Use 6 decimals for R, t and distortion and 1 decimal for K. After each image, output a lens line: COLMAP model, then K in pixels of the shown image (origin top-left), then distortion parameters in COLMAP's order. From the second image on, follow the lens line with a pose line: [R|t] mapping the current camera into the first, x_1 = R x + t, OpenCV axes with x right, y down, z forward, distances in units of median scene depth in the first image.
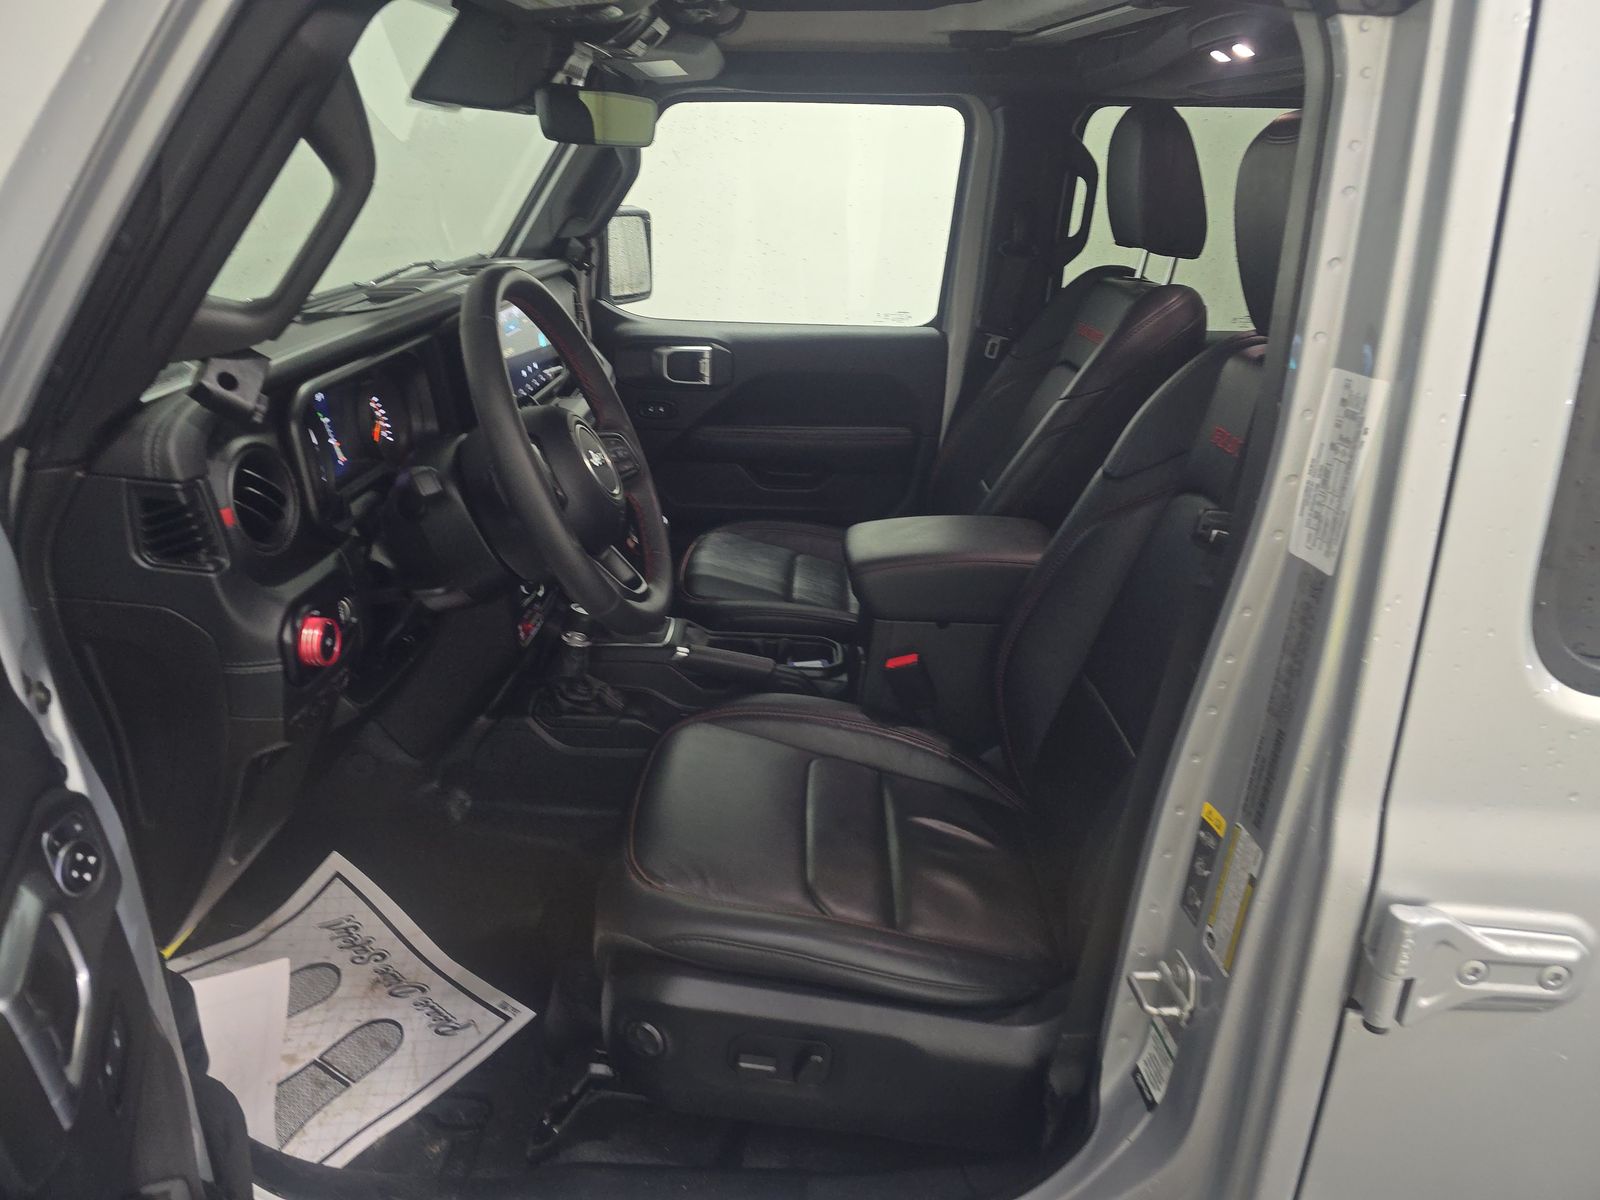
lens RADIAL K [[1091.1, 0, 800.0], [0, 1091.1, 600.0], [0, 0, 1]] dist [0.059506, -0.057939]
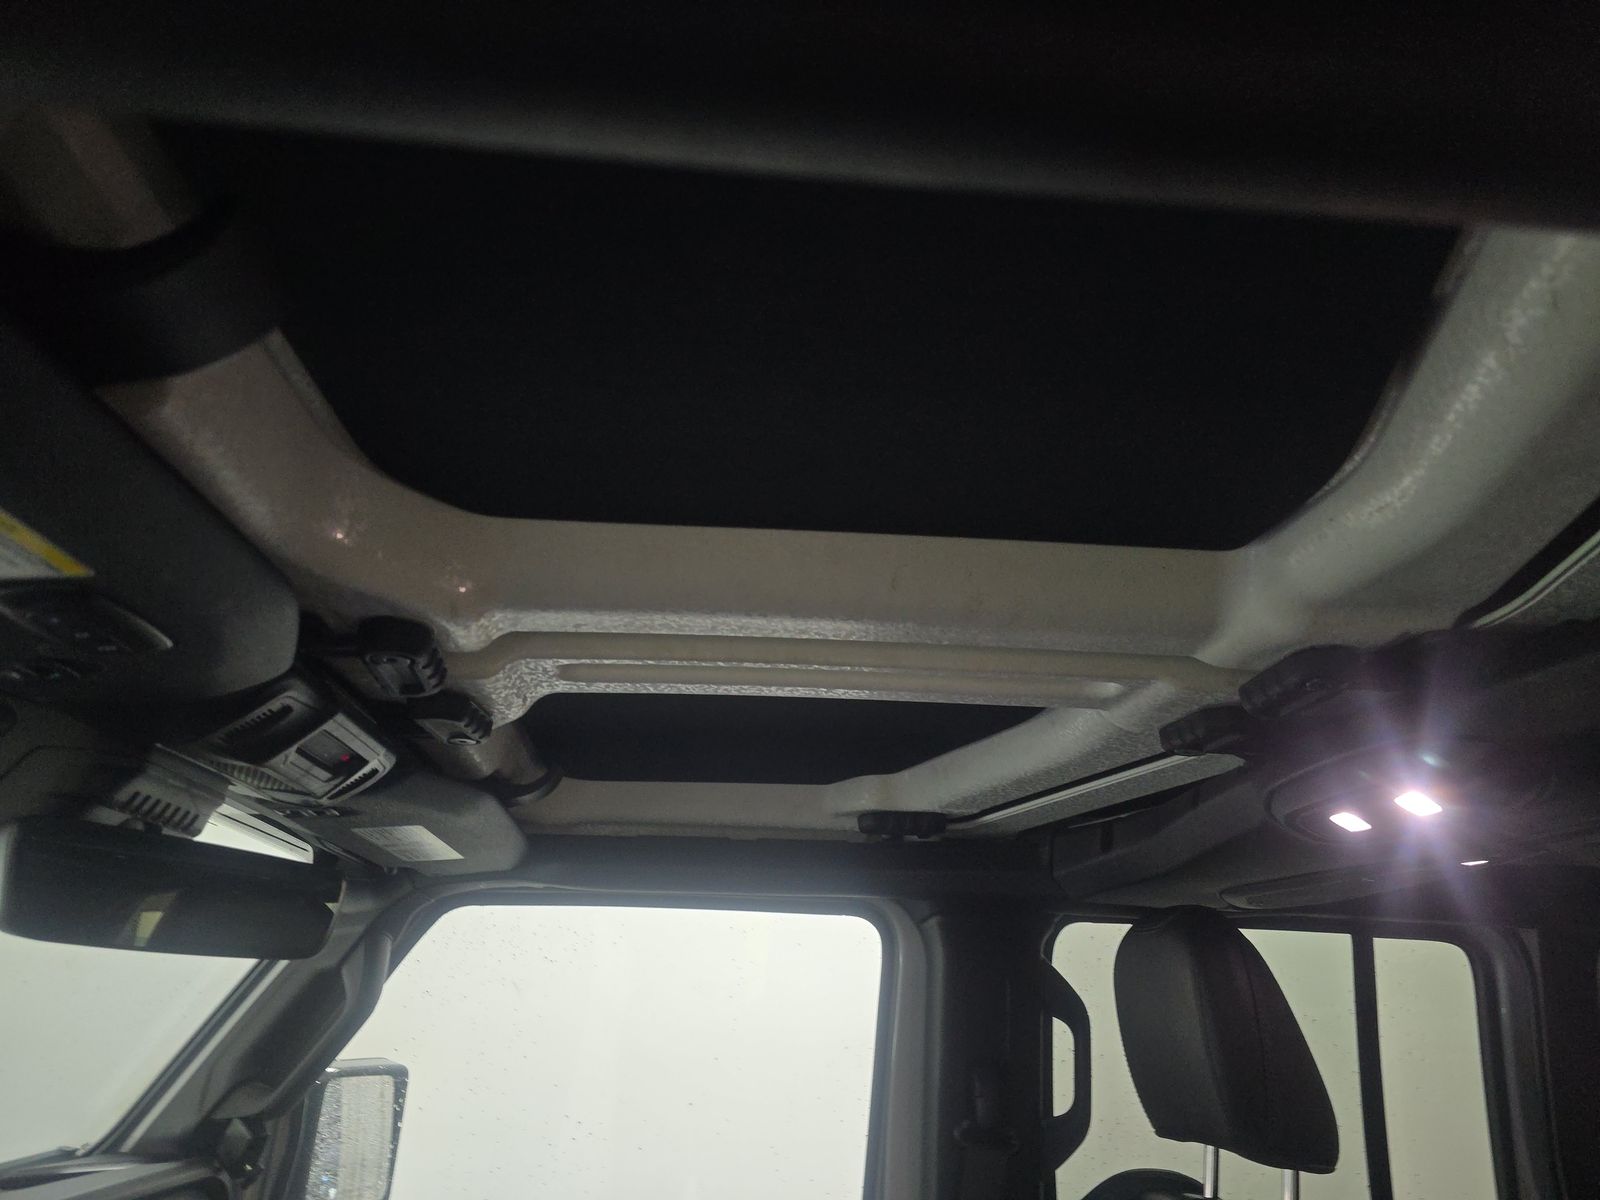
lens RADIAL K [[1091.1, 0, 800.0], [0, 1091.1, 600.0], [0, 0, 1]] dist [0.059506, -0.057939]
pose [[0.994315, 0.043749, 0.097076, 0.022363], [0.031545, 0.749738, -0.660983, -0.145327], [-0.101699, 0.660287, 0.744096, 0.369932]]
